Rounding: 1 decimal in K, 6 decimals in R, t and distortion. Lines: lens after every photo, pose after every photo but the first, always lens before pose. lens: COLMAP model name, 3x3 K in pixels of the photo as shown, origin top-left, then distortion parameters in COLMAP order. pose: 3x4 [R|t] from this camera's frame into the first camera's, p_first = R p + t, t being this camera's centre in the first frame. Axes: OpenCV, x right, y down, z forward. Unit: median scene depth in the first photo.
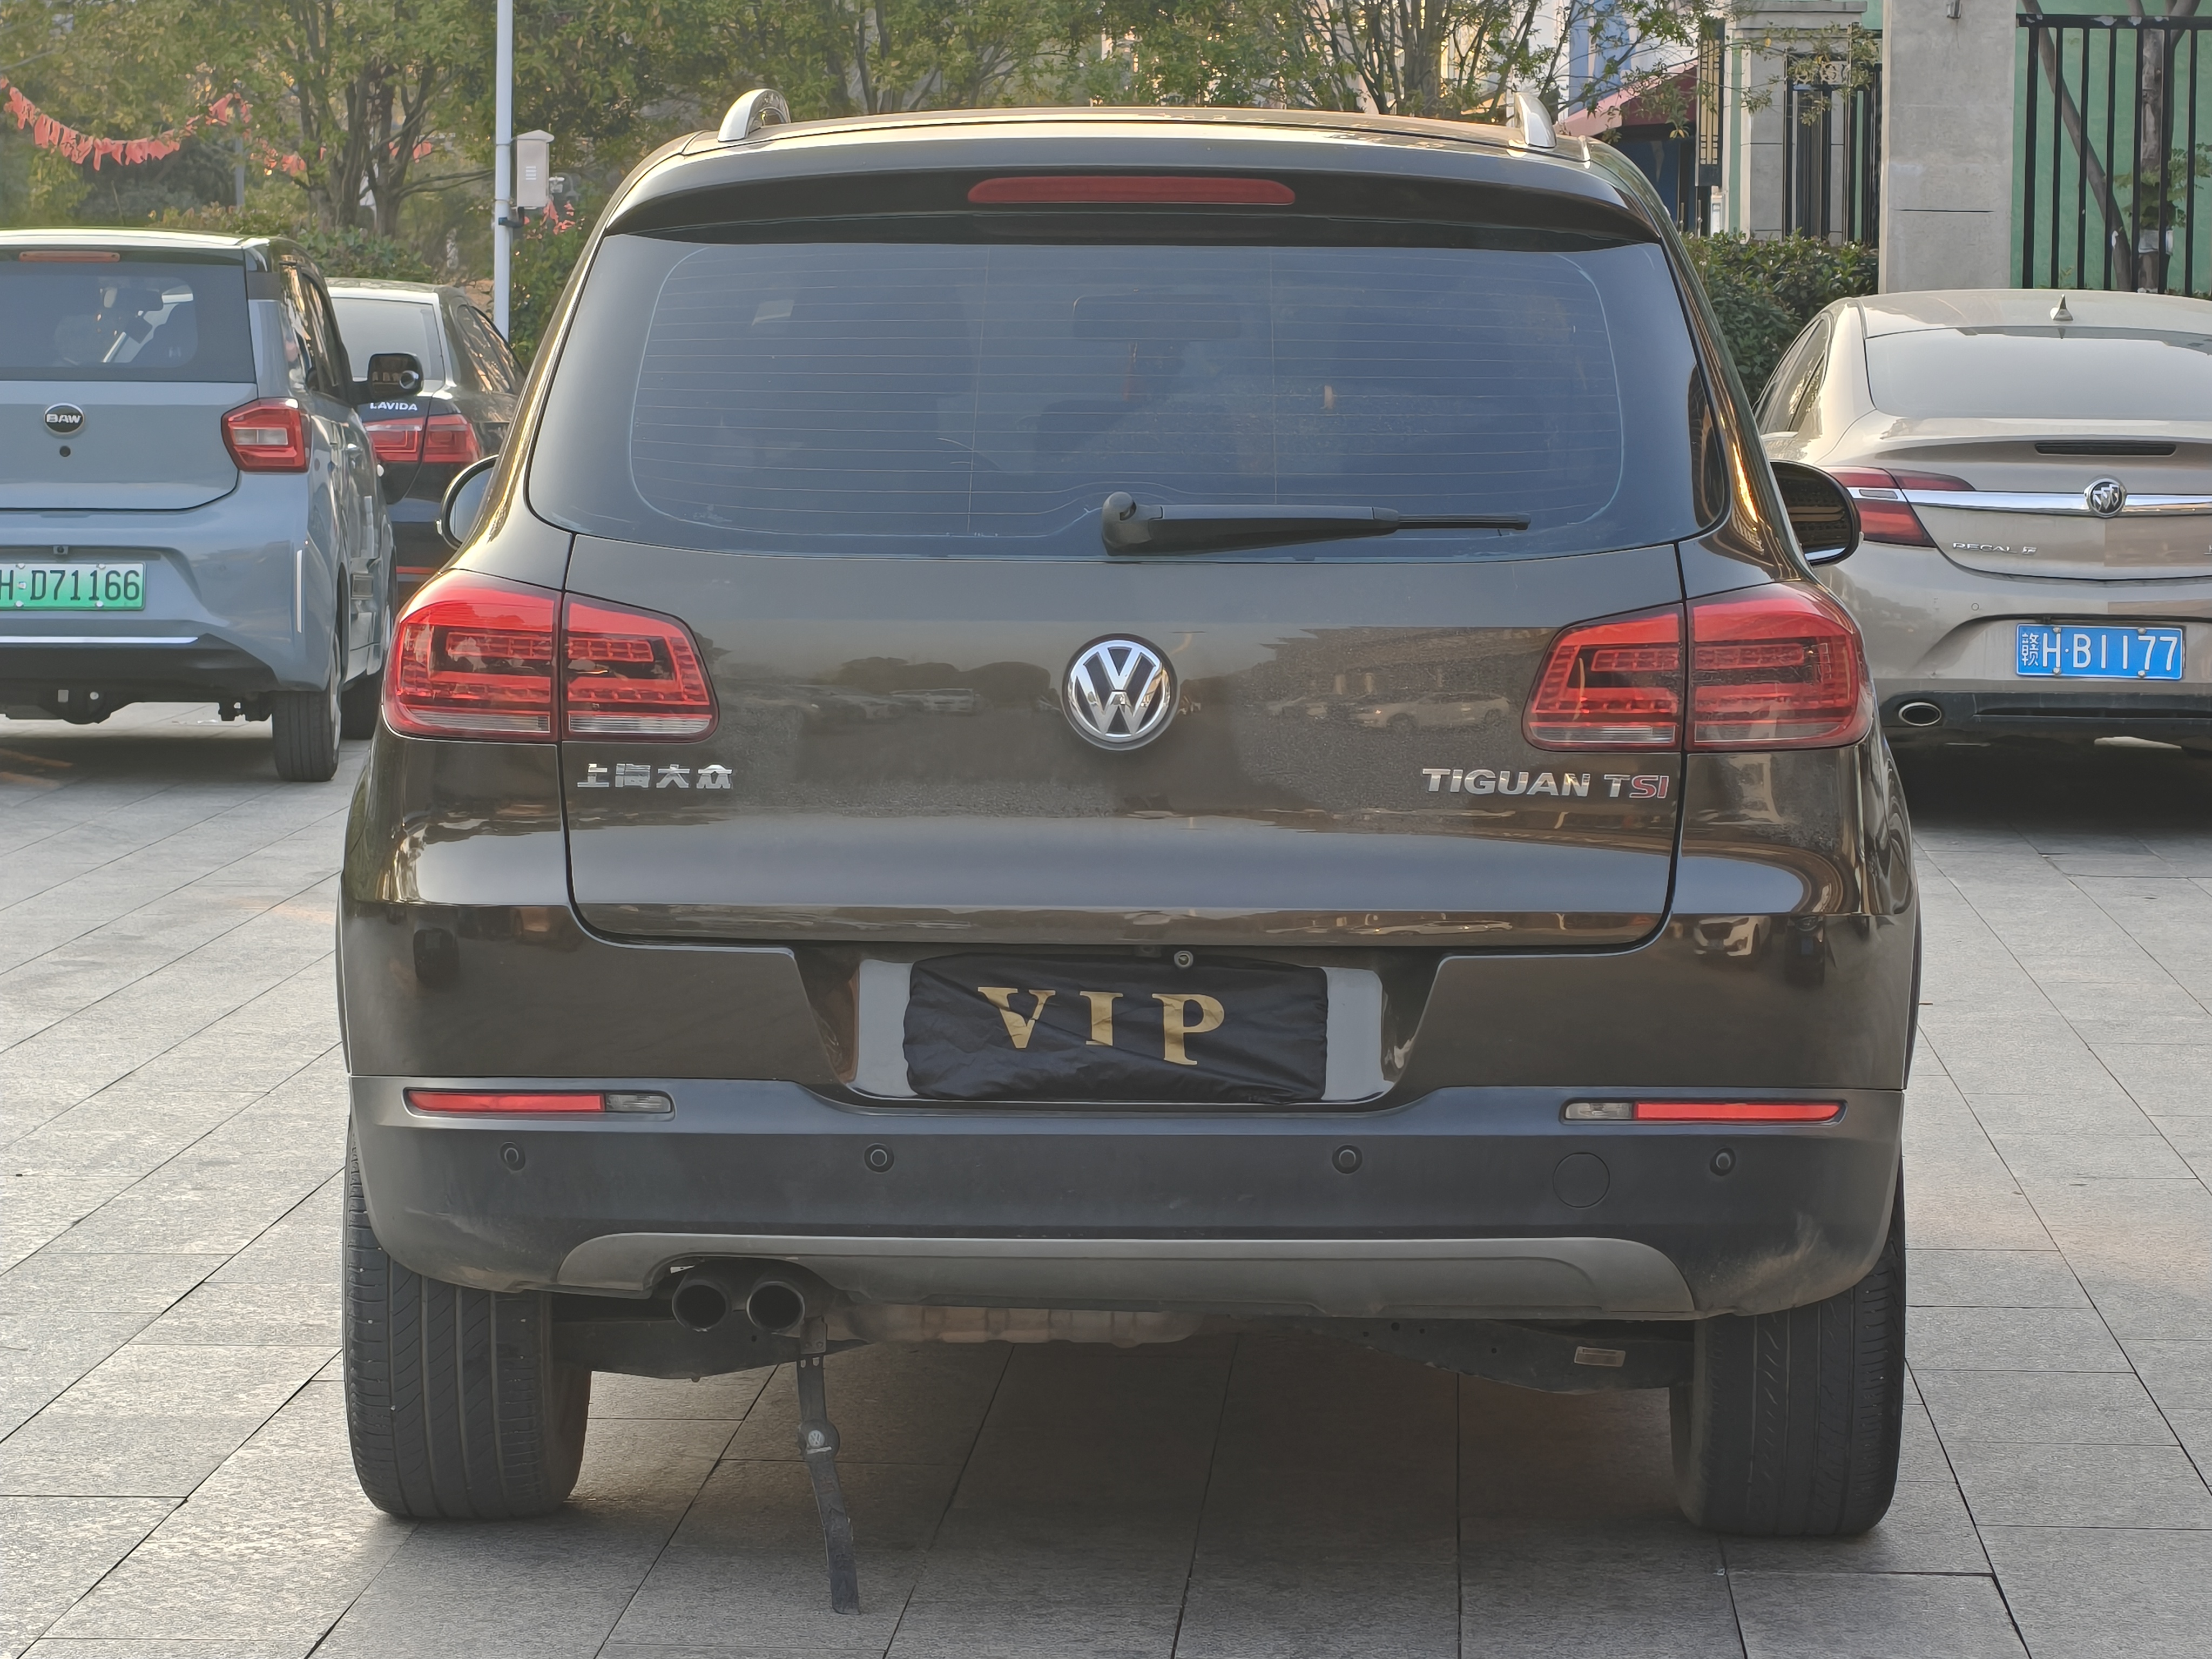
lens RADIAL K [[7109.1, 0, 1106.0], [0, 7109.1, 829.5], [0, 0, 1]] dist [-0.004123, 0.165728]
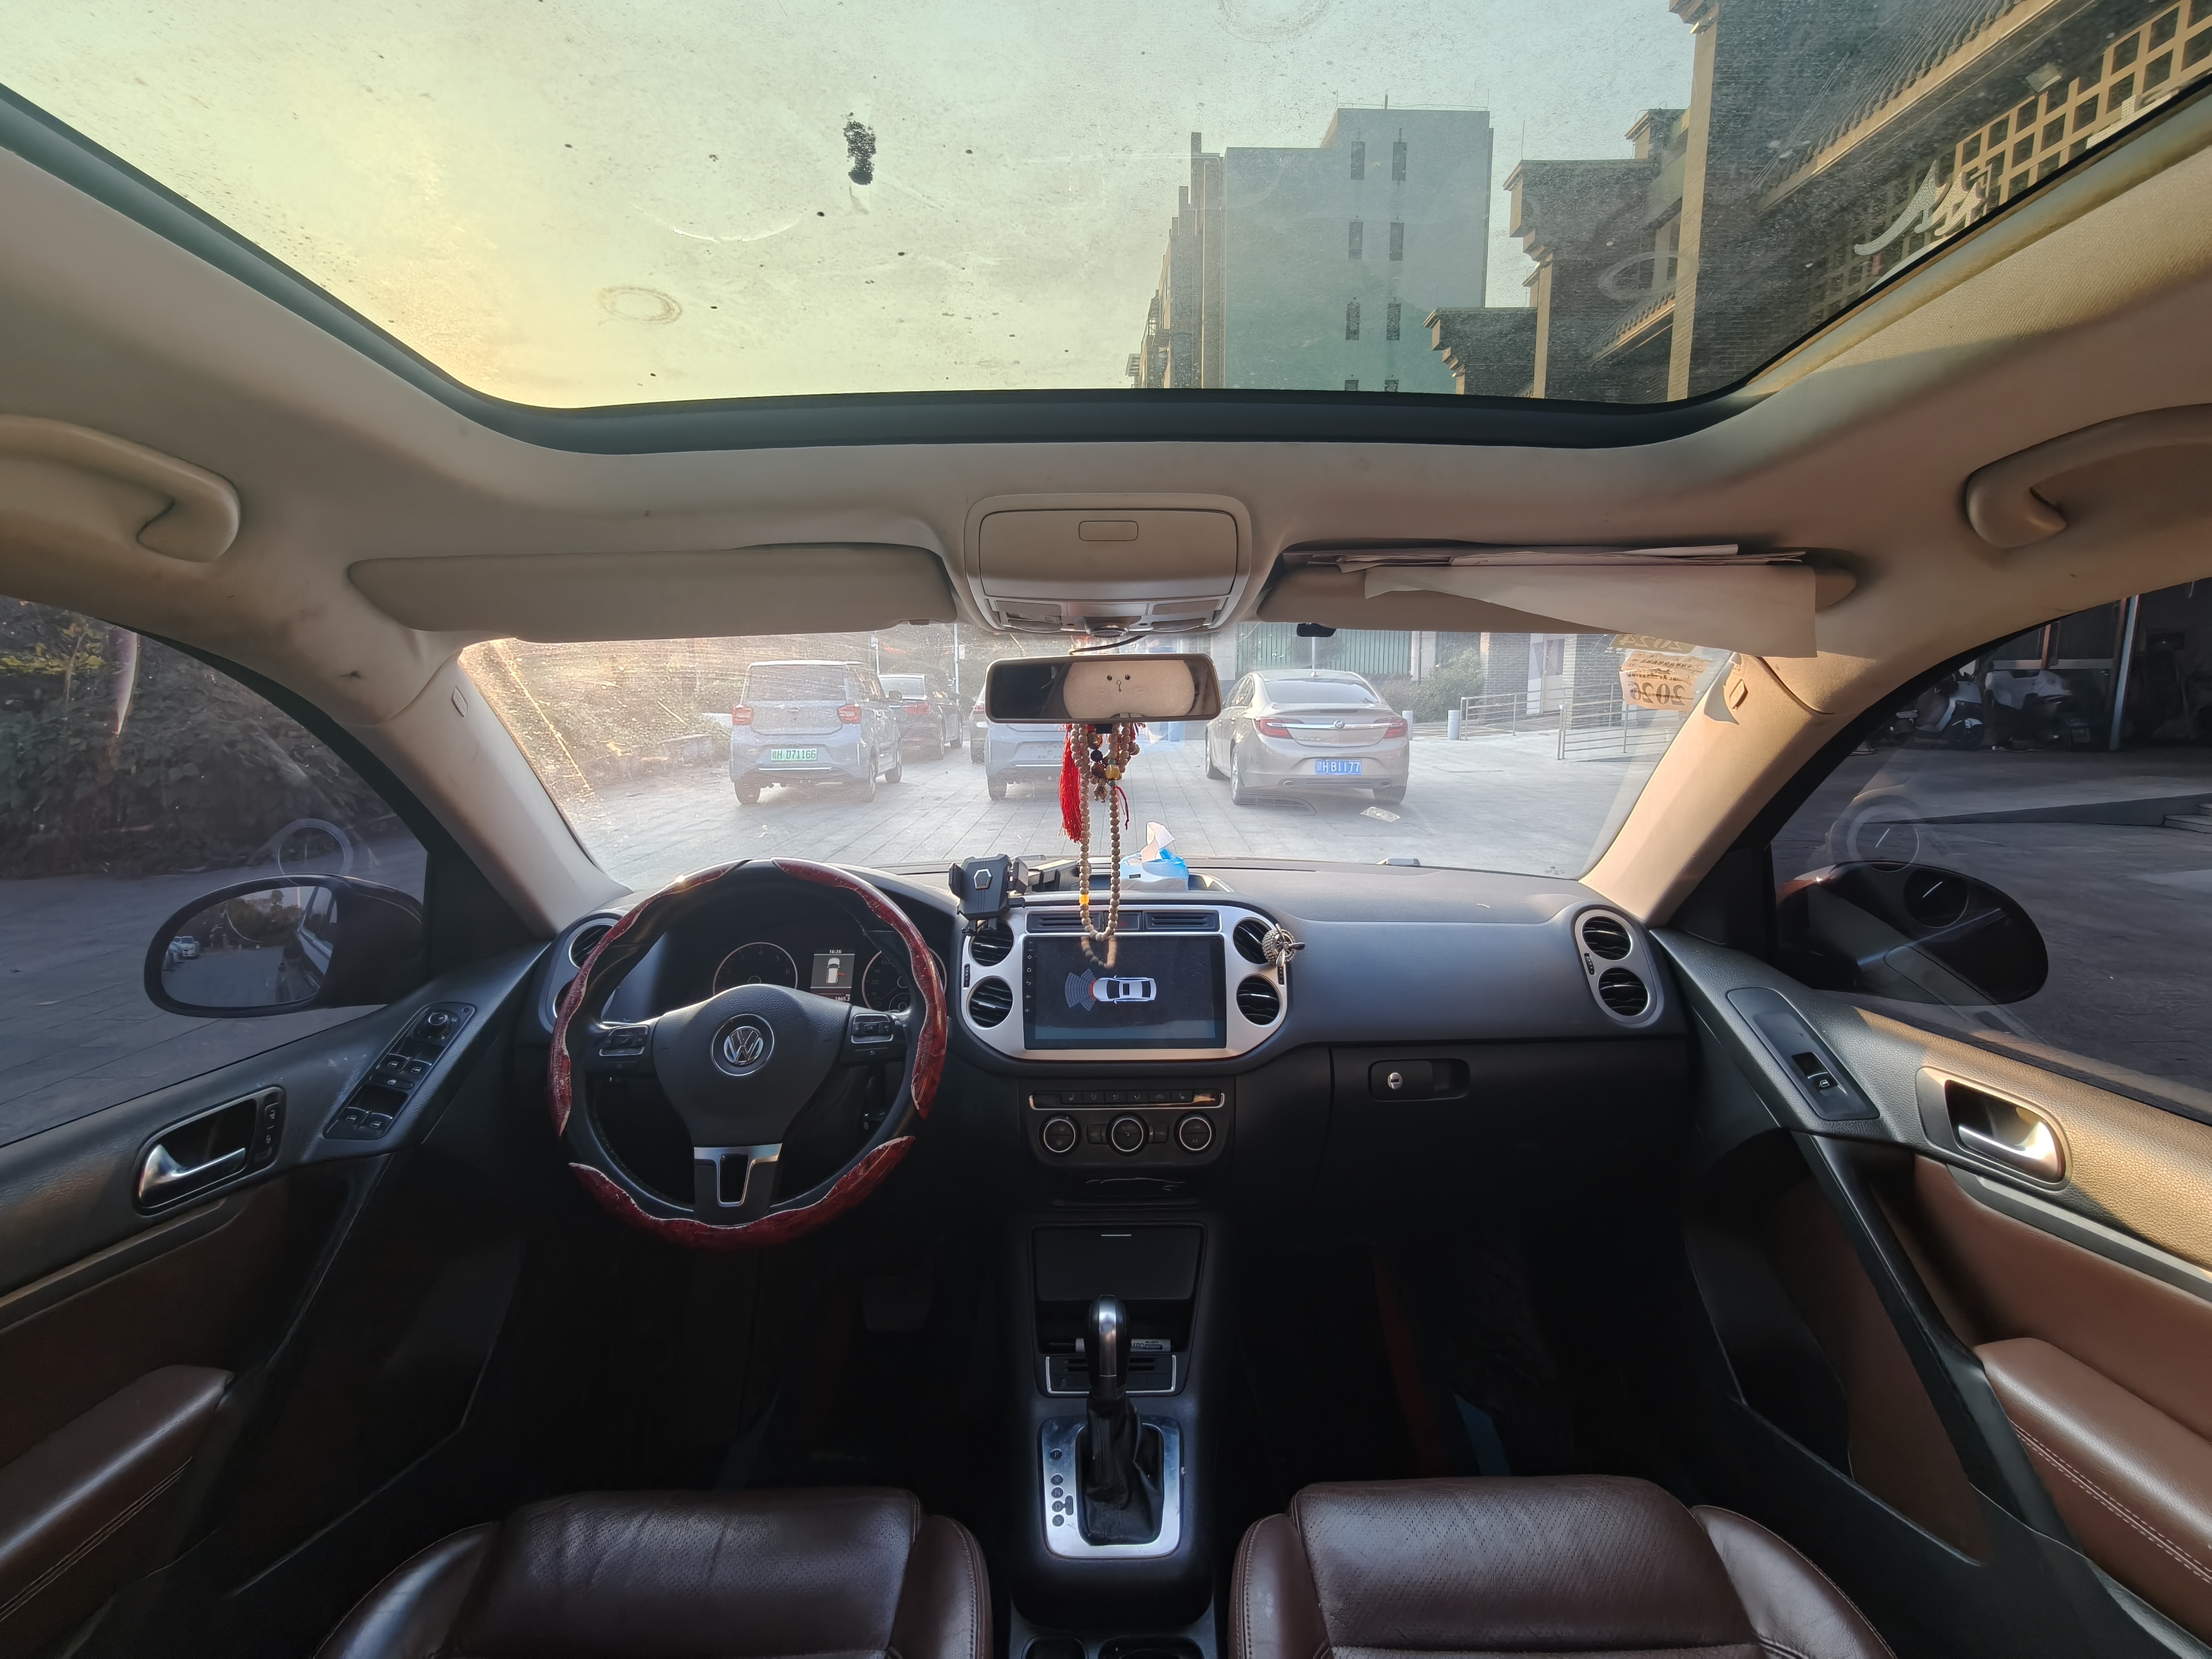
lens RADIAL K [[984.9, 0, 1109.5], [0, 984.9, 820.6], [0, 0, 1]] dist [-0.002241, 0.000607]
pose [[0.999183, -0.020525, 0.034822, 0.005392], [0.017990, 0.997270, 0.071623, -0.087444], [-0.036197, -0.070938, 0.996824, 1.202677]]
